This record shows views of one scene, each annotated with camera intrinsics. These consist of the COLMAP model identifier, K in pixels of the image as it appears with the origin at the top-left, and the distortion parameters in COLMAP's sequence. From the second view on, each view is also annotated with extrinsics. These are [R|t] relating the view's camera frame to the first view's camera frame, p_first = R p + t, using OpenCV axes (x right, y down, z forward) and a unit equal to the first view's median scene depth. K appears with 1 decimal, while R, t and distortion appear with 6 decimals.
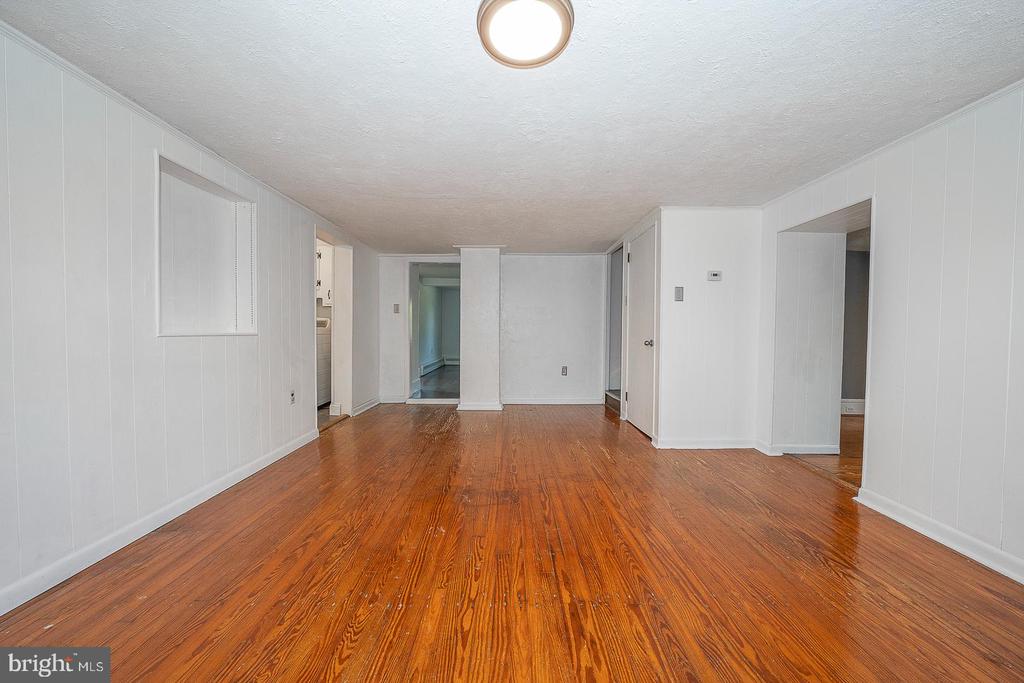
lens RADIAL K [[353.7, 0, 511.8], [0, 353.7, 335.8], [0, 0, 1]] dist [-0.027791, 0.006143]
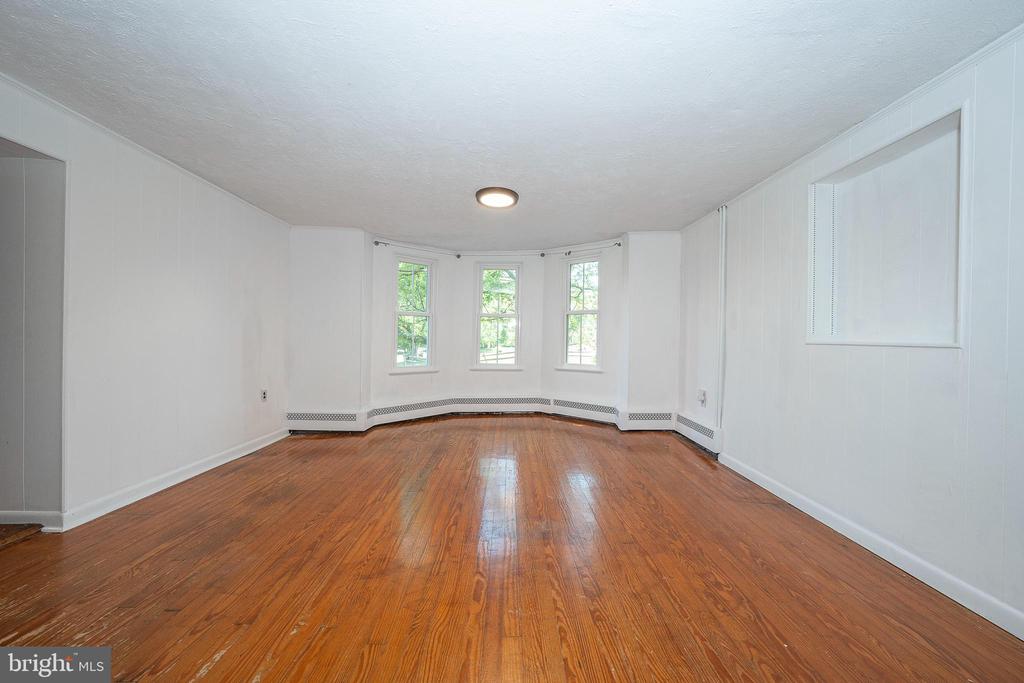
lens RADIAL K [[353.7, 0, 511.8], [0, 353.7, 335.8], [0, 0, 1]] dist [-0.027791, 0.006143]
pose [[-0.999772, -0.021338, 0.000663, -0.043252], [-0.021330, 0.999716, 0.010622, -0.013439], [-0.000890, 0.010605, -0.999943, 1.829707]]
